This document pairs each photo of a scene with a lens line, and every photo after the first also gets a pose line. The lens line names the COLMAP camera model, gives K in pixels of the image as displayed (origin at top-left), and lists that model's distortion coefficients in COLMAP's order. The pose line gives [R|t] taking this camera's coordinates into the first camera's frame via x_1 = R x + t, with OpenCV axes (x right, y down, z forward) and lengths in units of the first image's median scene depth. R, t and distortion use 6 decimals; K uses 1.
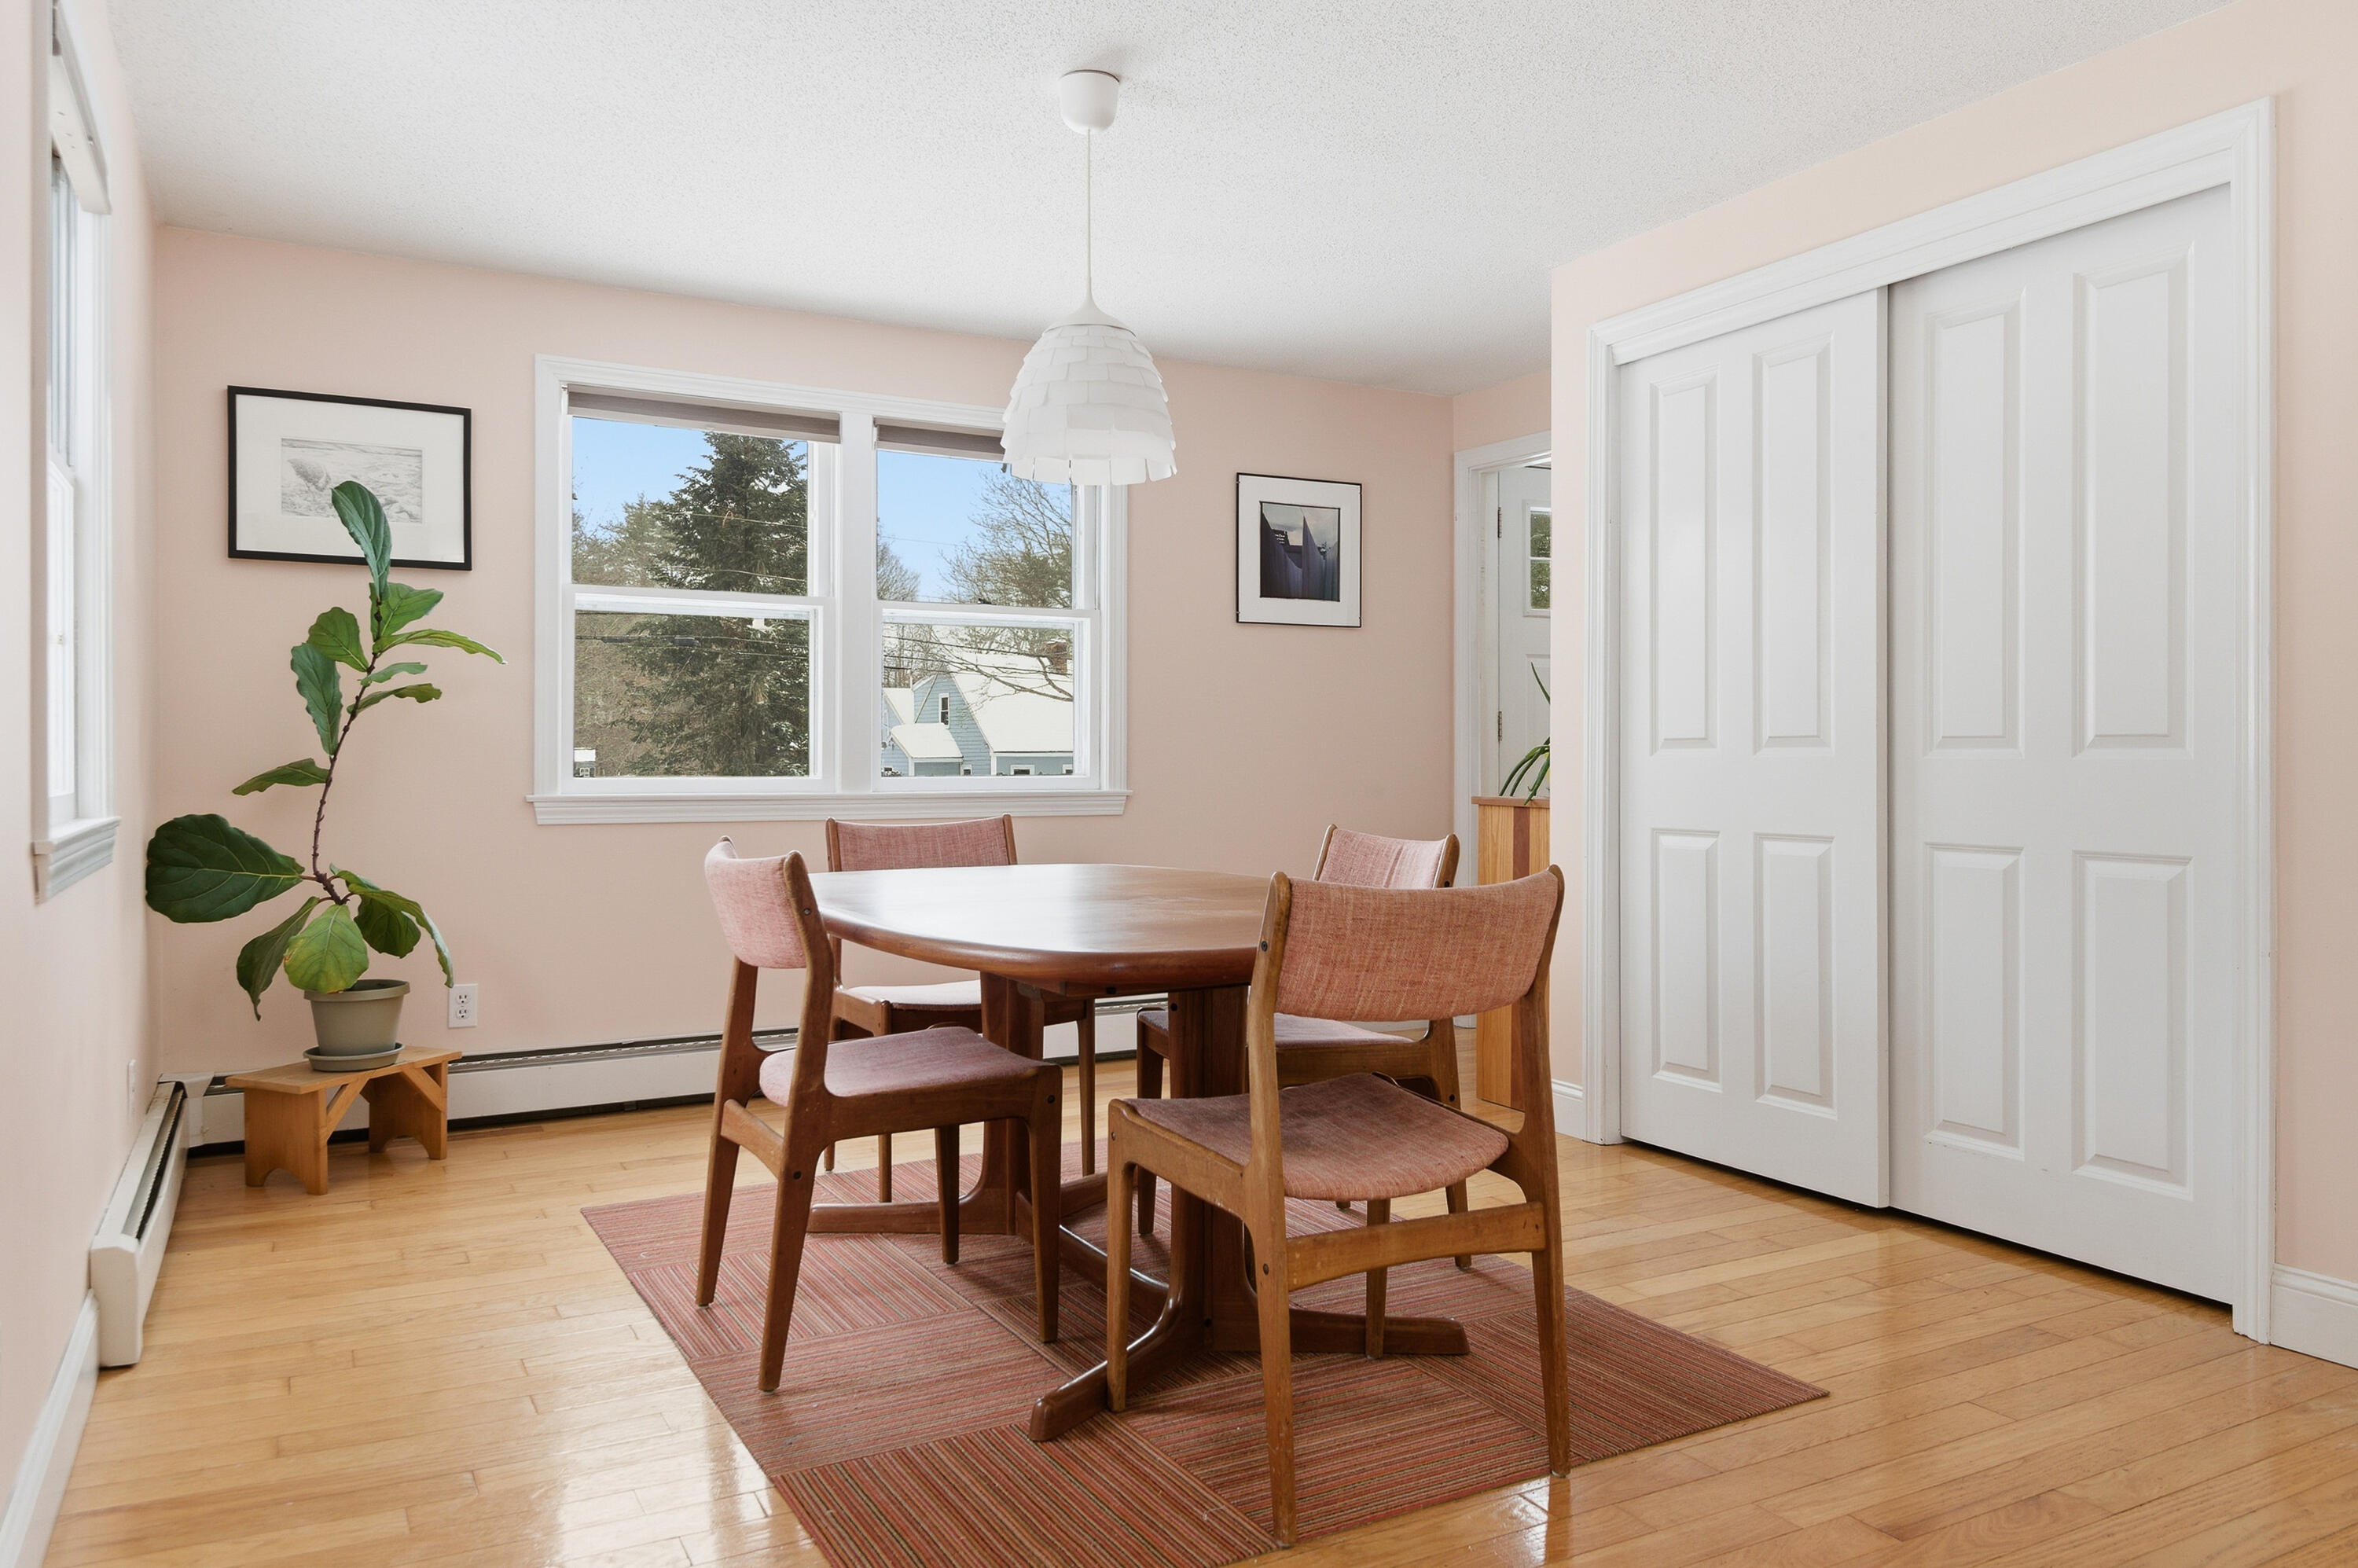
lens RADIAL K [[1660.5, 0, 1177.7], [0, 1660.5, 766.4], [0, 0, 1]] dist [0.044422, -0.048753]
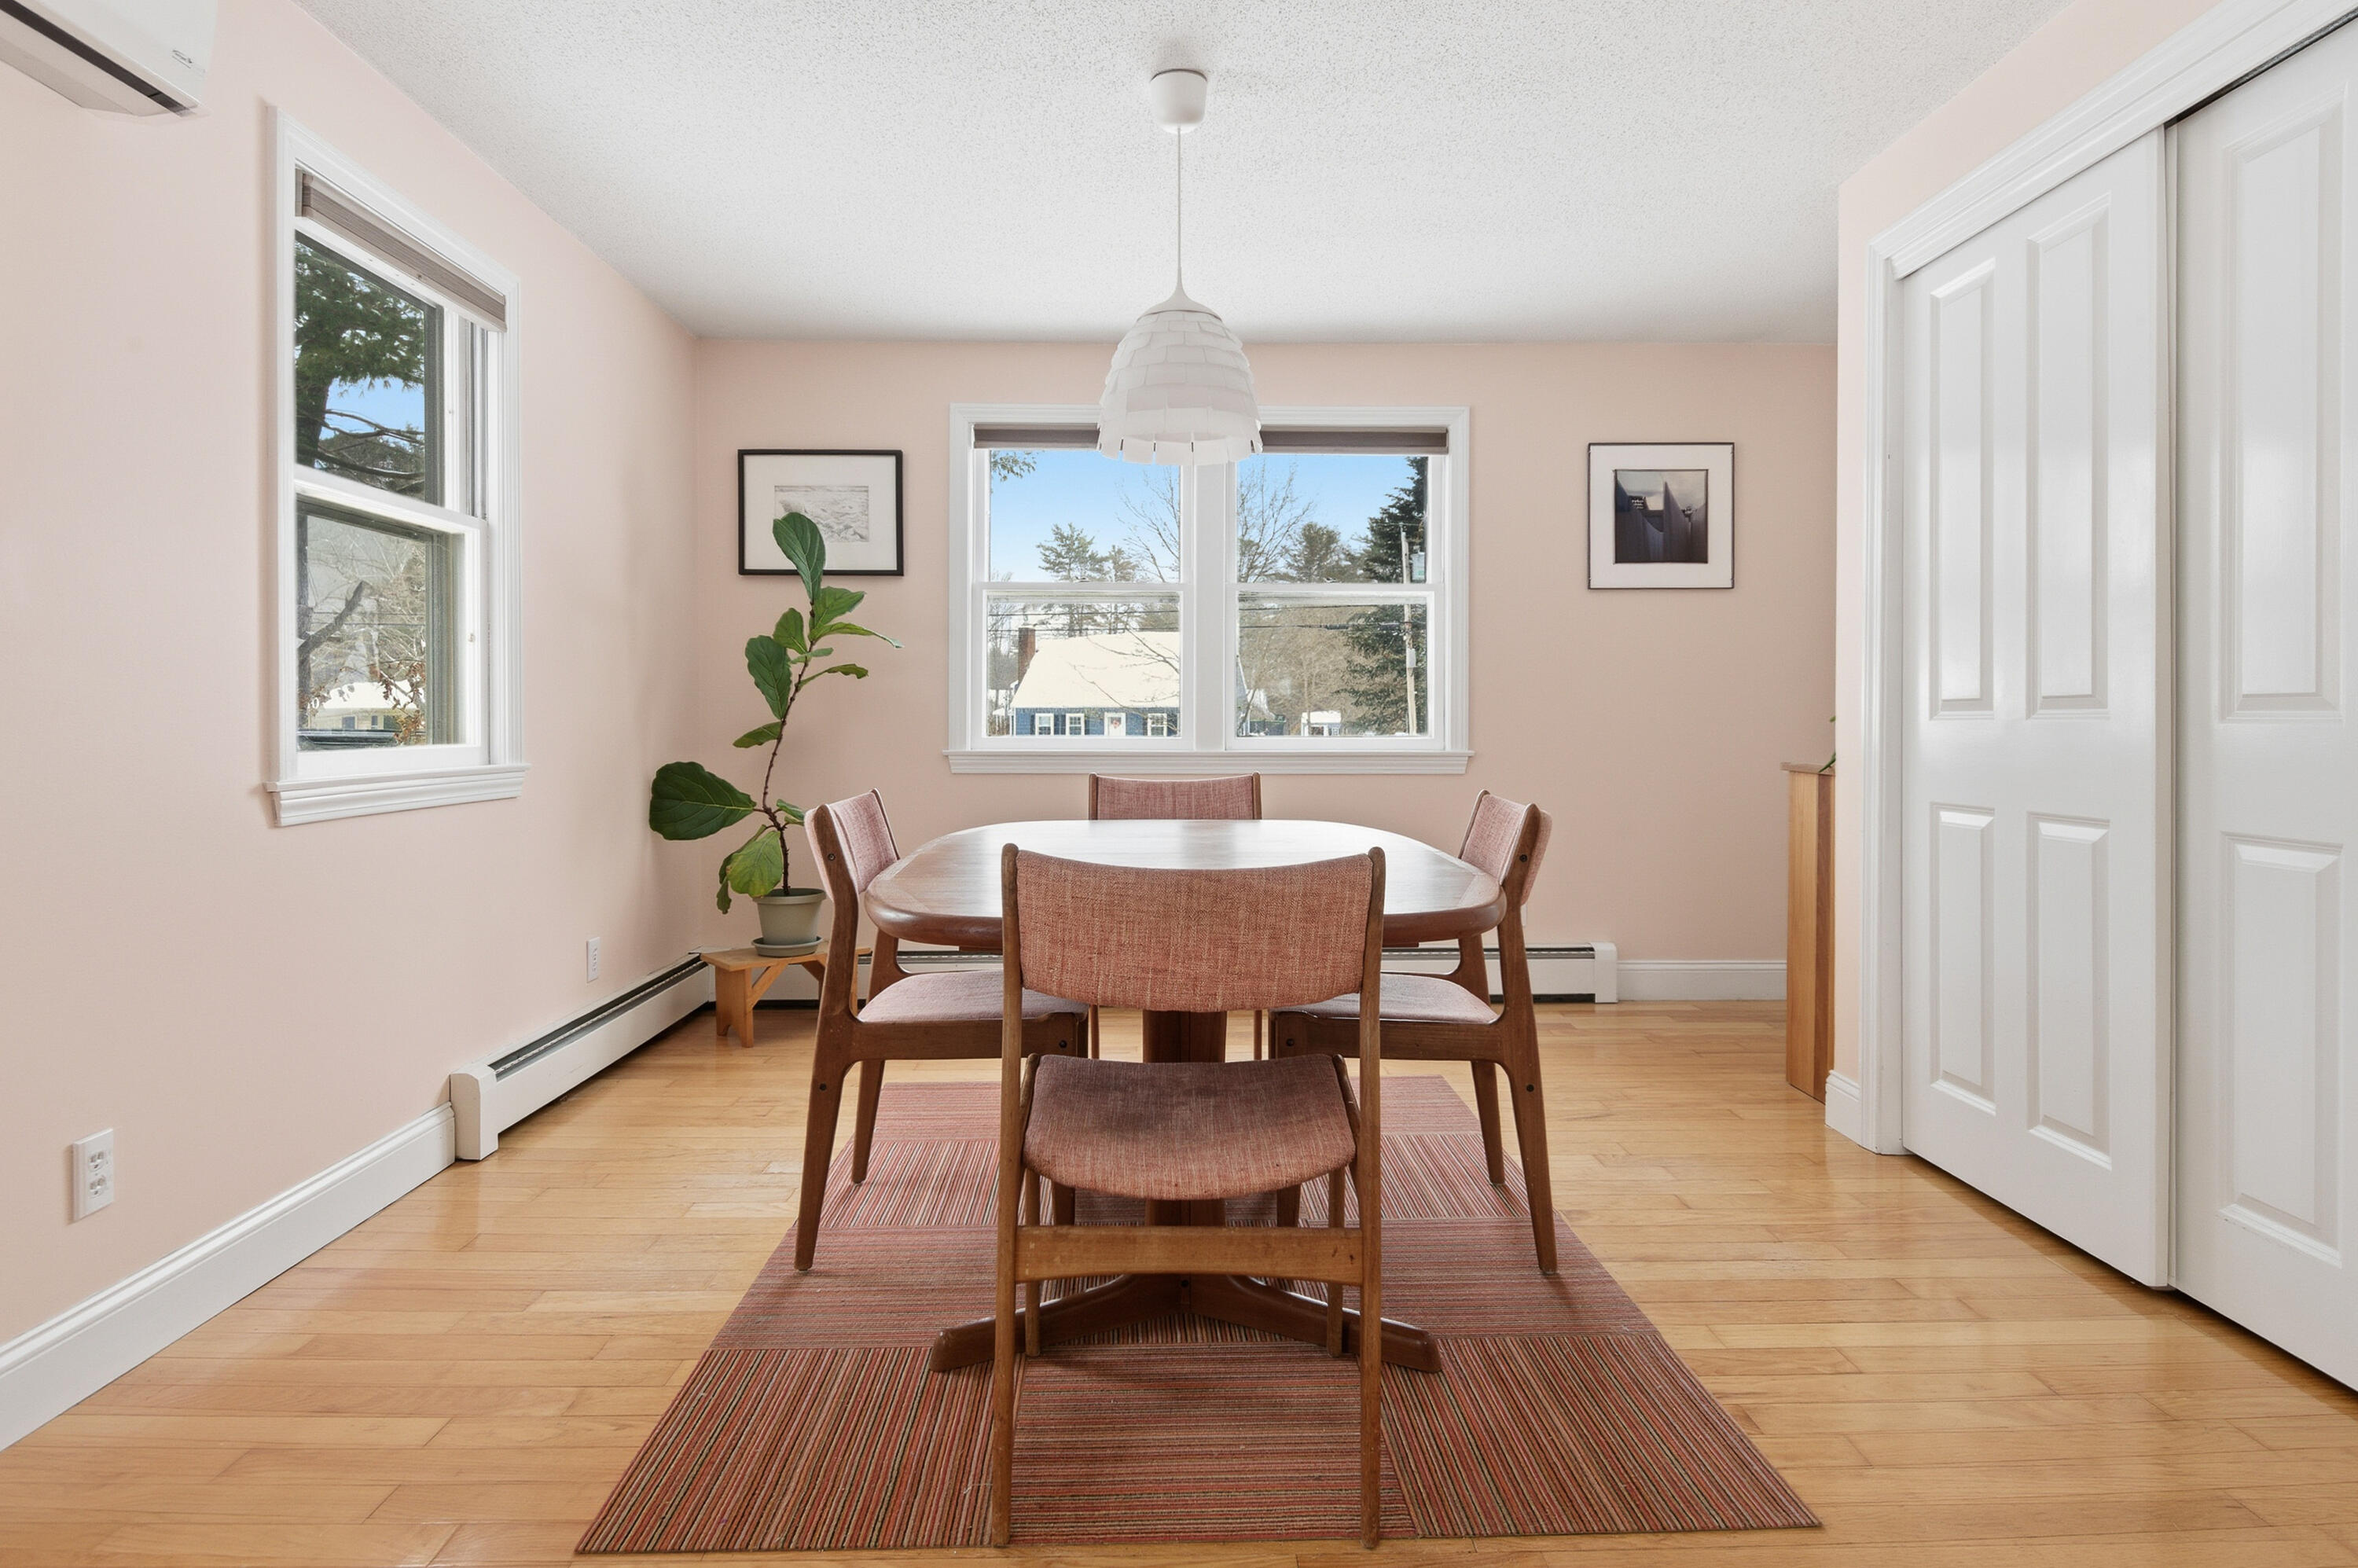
lens RADIAL K [[1352.1, 0, 1173.9], [0, 1352.1, 727.1], [0, 0, 1]] dist [-0.002986, -0.000023]
pose [[0.883272, 0.002667, -0.468854, 0.276138], [-0.002239, 0.999996, 0.001470, -0.002481], [0.468856, -0.000249, 0.883275, 0.193822]]
